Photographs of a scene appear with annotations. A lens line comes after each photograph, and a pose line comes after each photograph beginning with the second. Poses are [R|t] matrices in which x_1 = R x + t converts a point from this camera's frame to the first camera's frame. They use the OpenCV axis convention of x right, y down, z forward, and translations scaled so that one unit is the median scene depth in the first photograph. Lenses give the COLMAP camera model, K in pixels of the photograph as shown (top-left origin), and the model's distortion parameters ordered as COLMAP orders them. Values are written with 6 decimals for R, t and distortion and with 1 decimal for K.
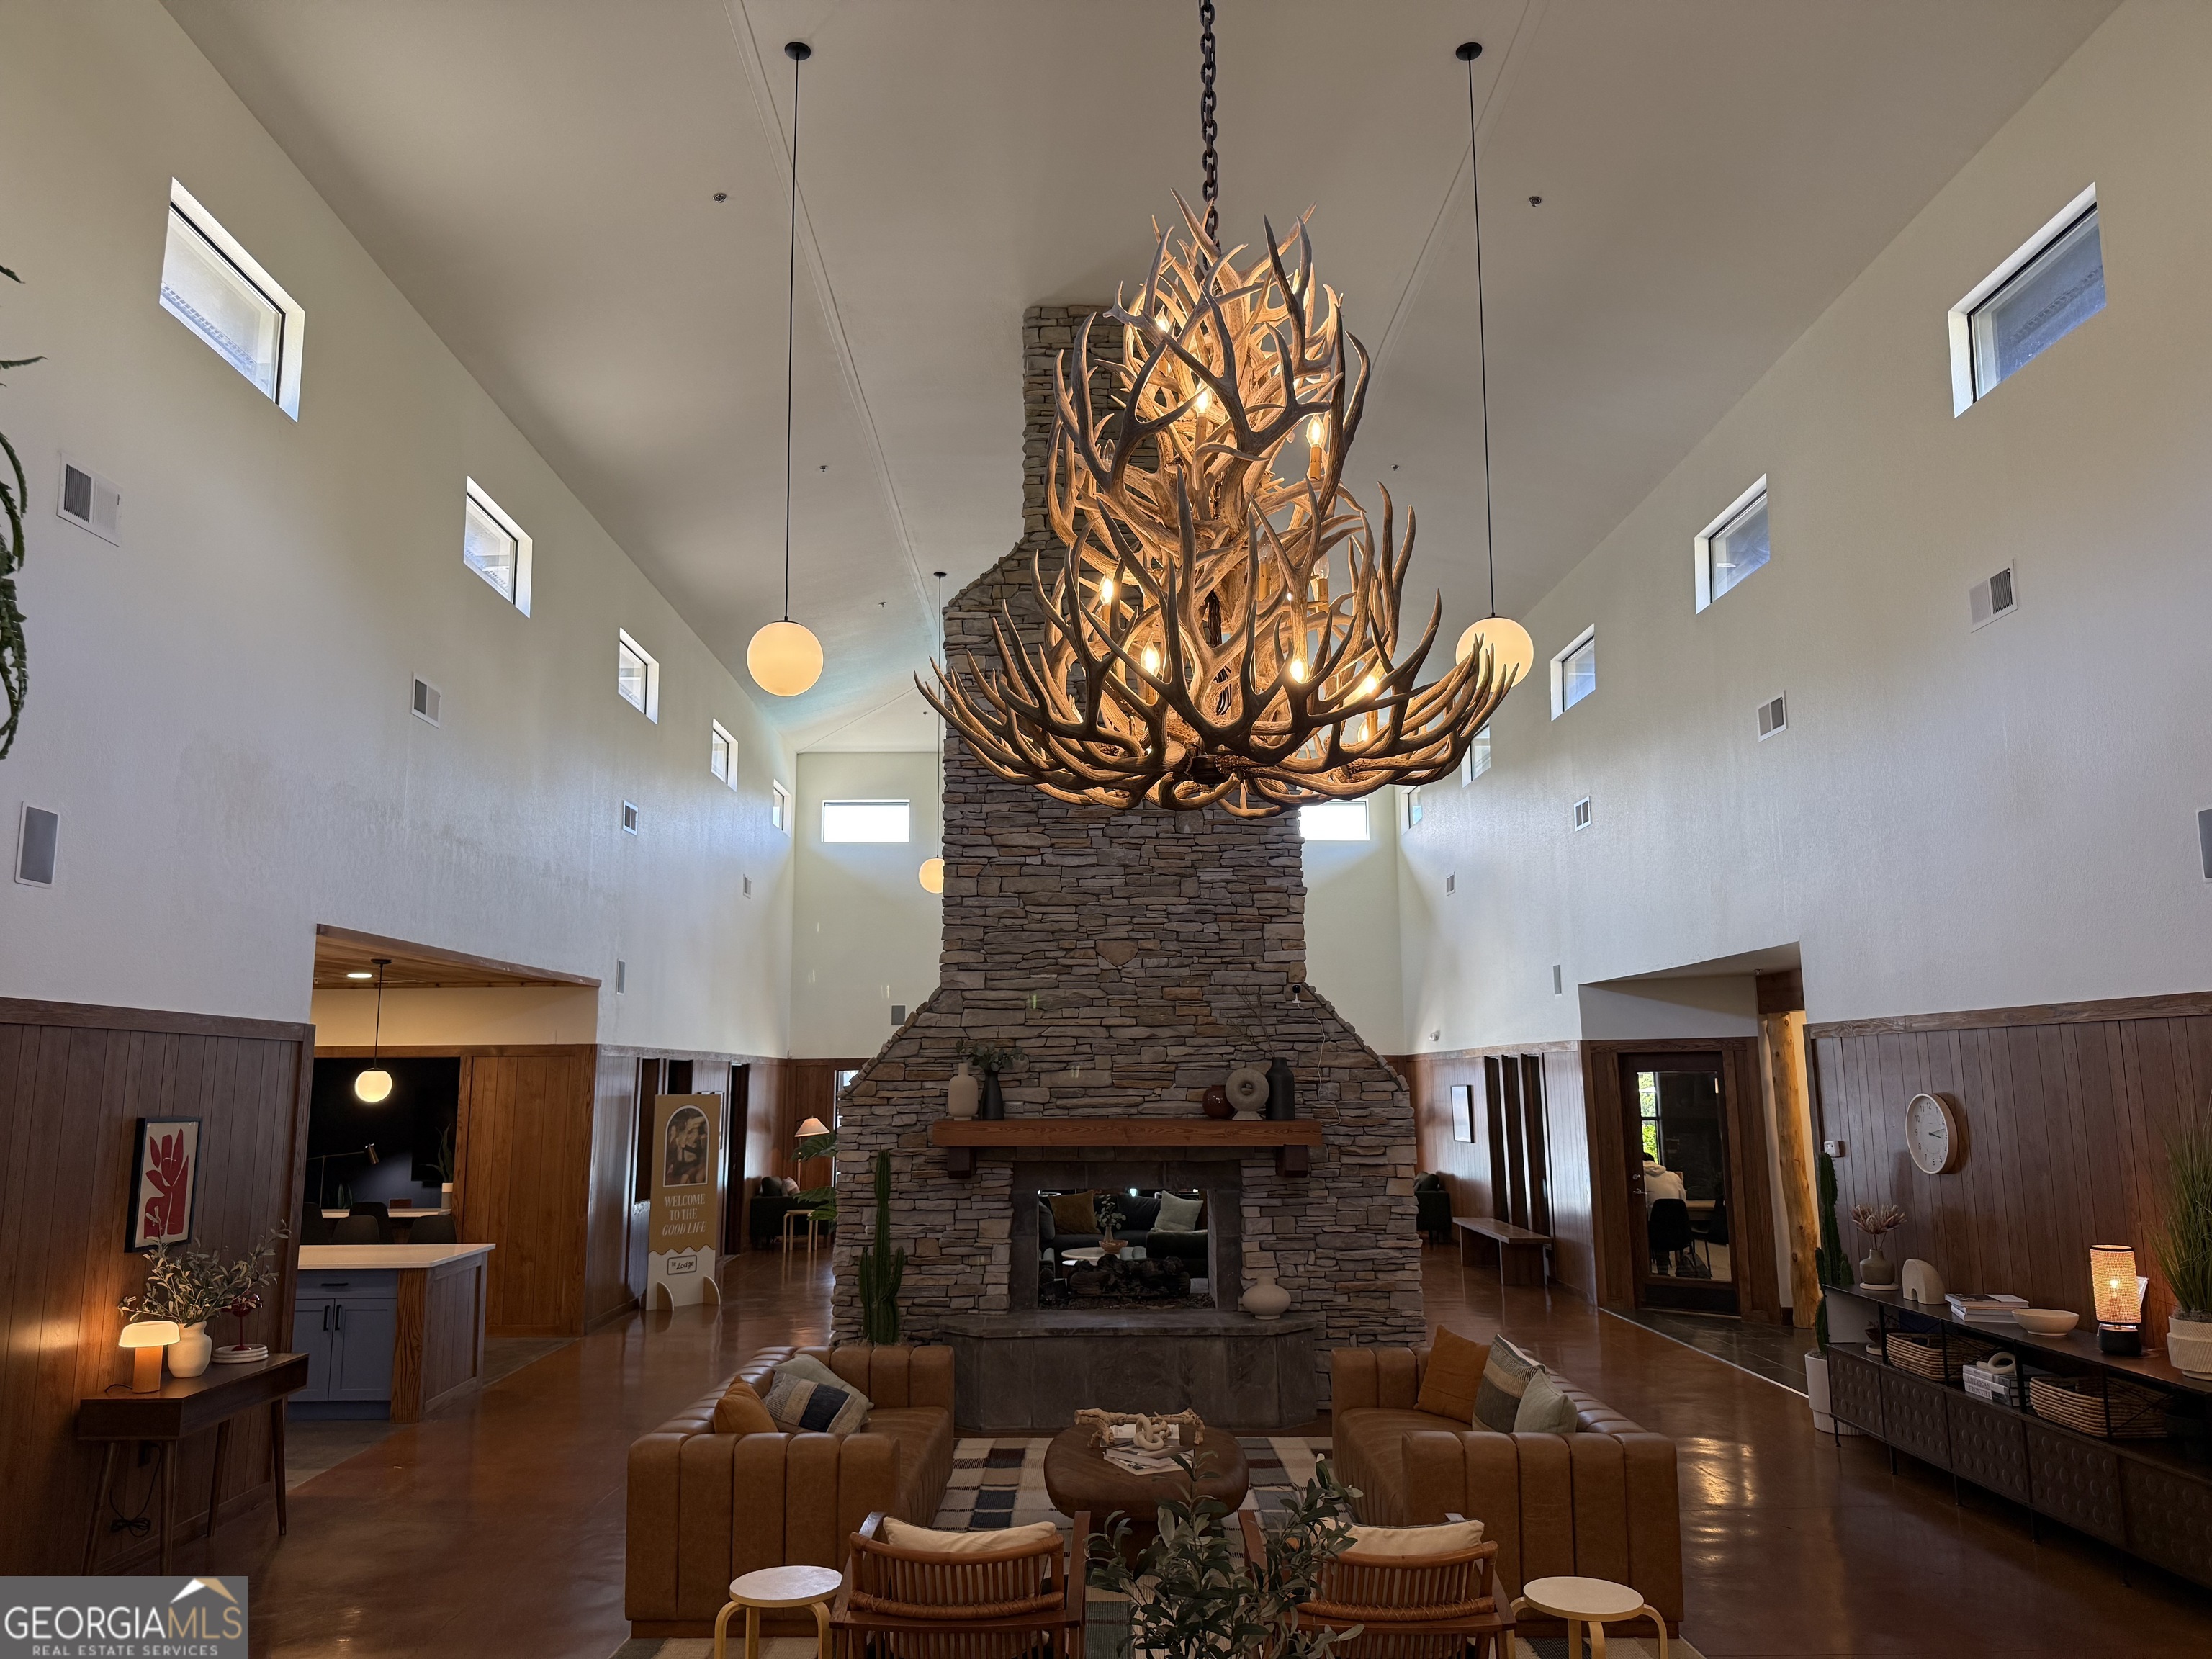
lens RADIAL K [[1455.6, 0, 1106.0], [0, 1455.6, 829.5], [0, 0, 1]] dist [0.107954, -0.166486]
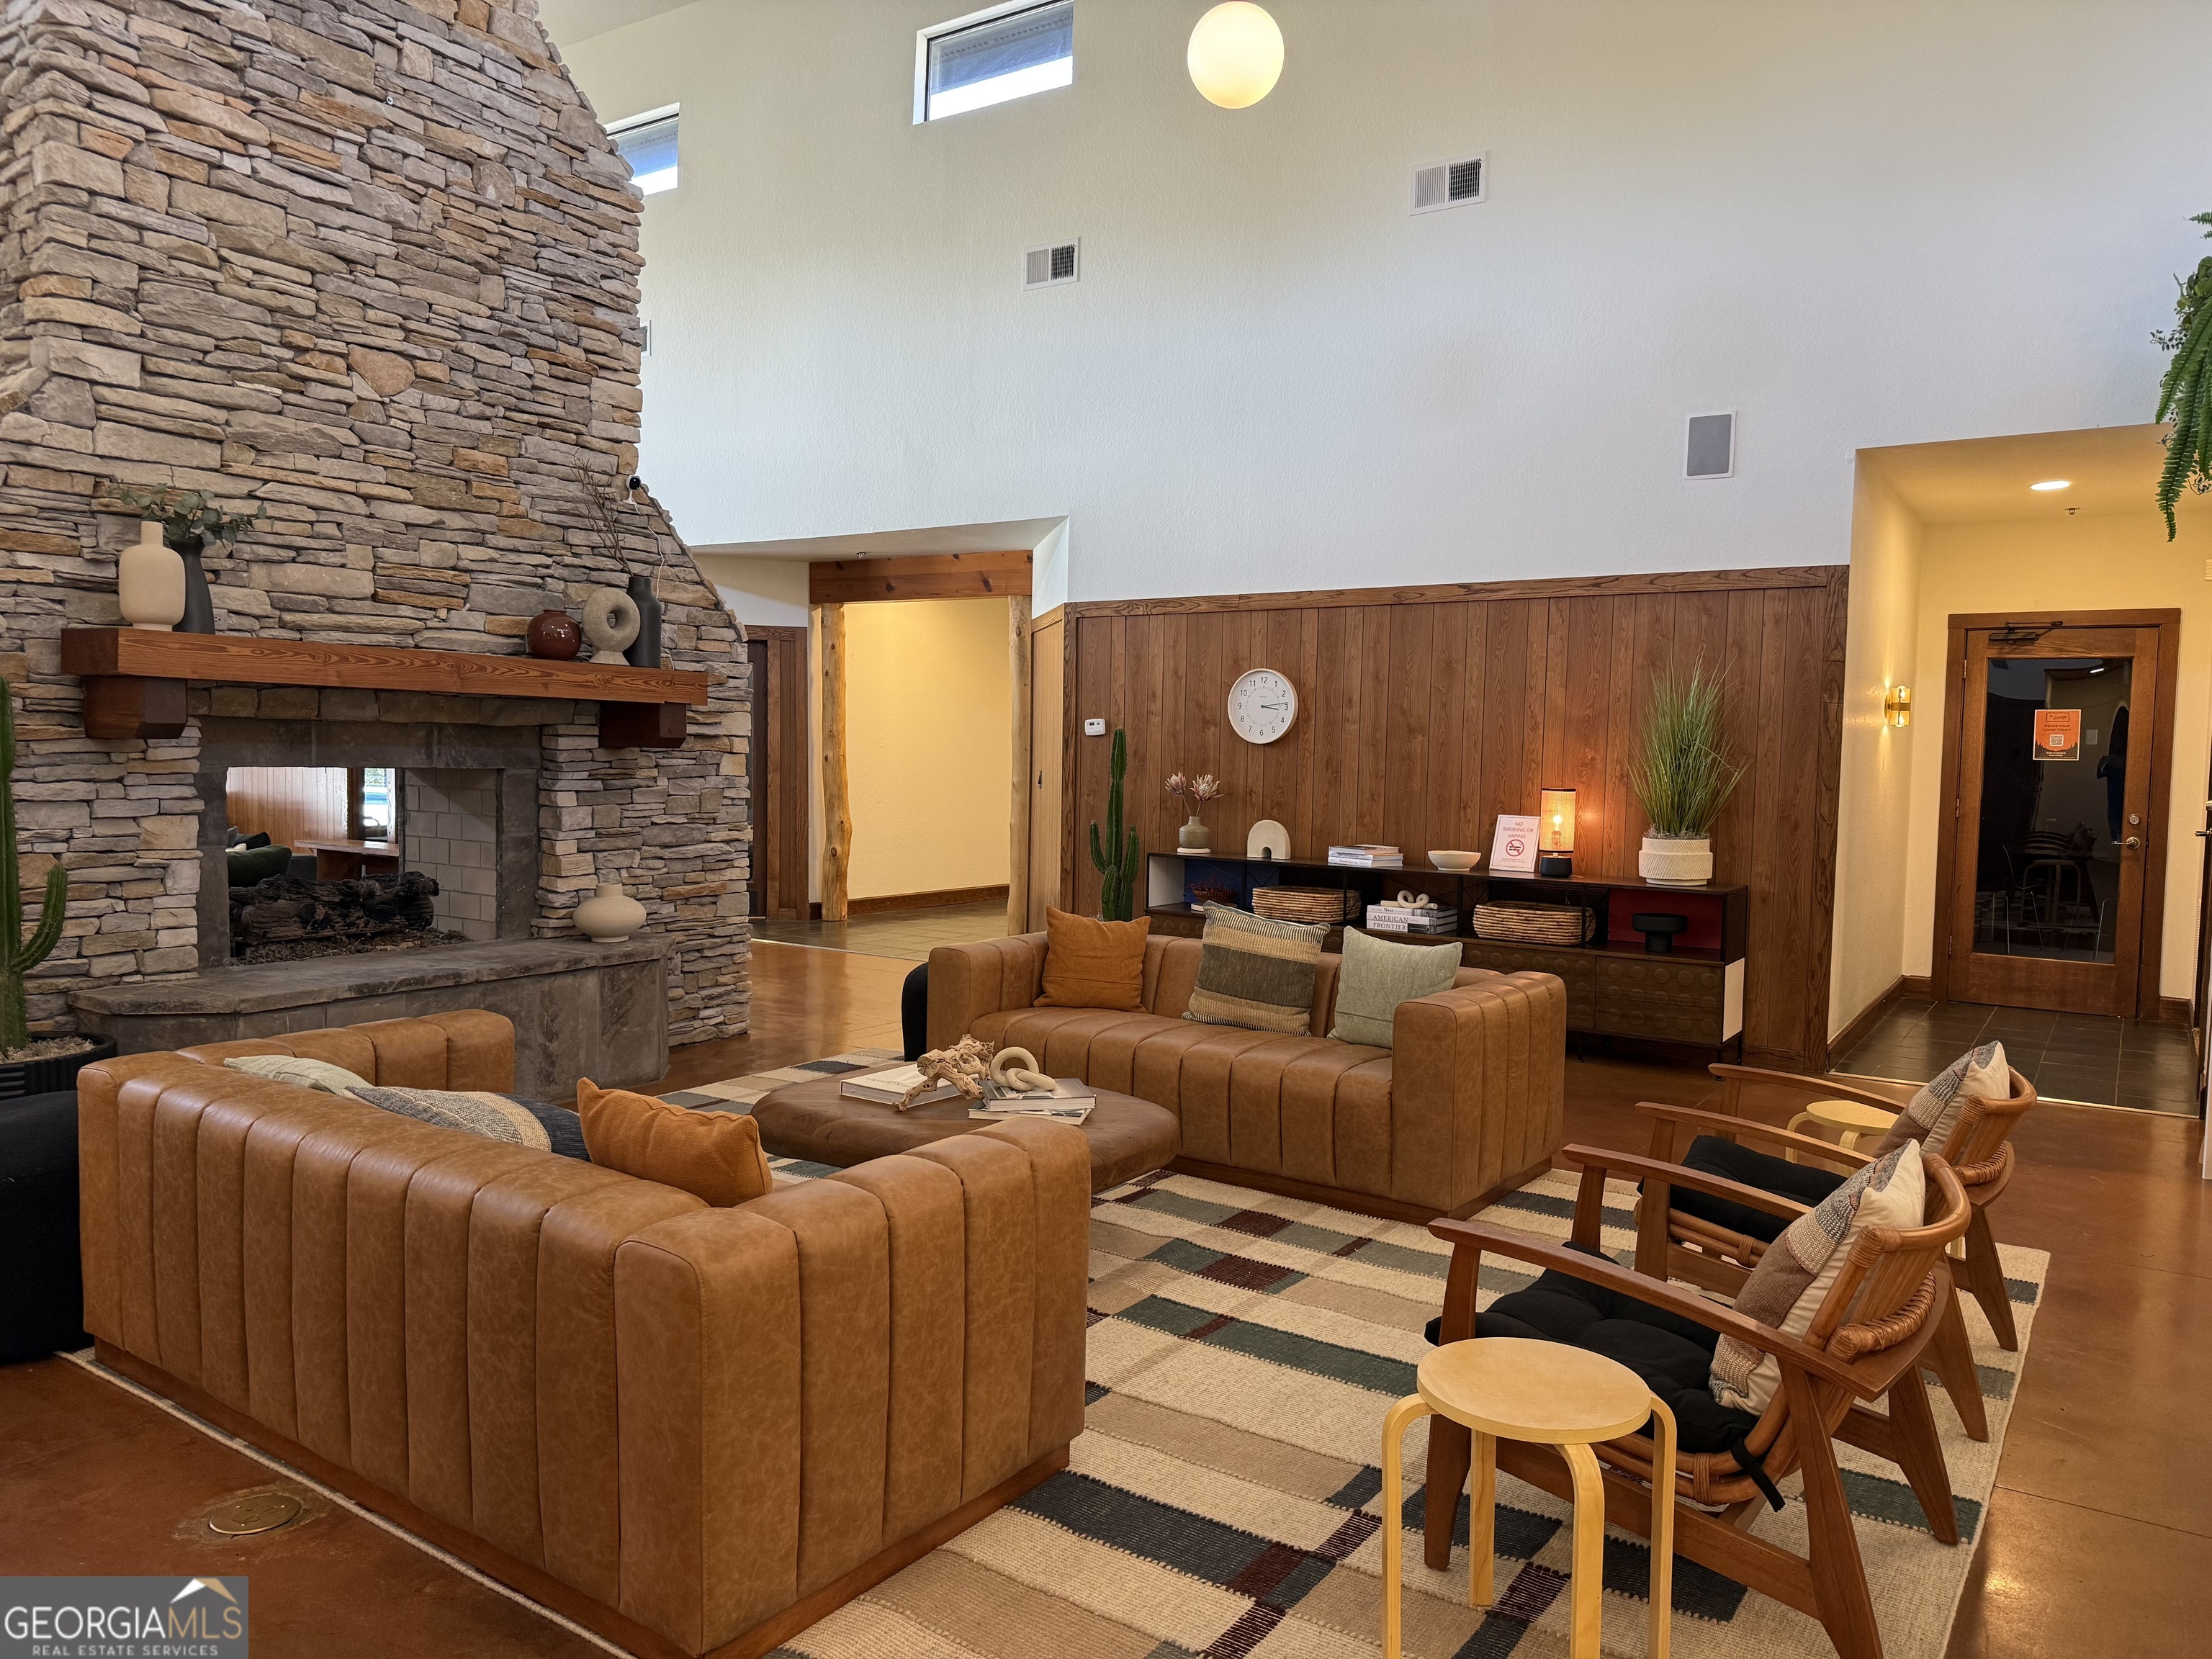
lens RADIAL K [[1516.7, 0, 1106.0], [0, 1516.7, 829.5], [0, 0, 1]] dist [-0.007759, -0.007866]
pose [[0.584101, -0.028382, 0.811185, -0.322048], [-0.162167, 0.975159, 0.150889, 0.125601], [-0.795316, -0.219681, 0.564989, 0.392541]]
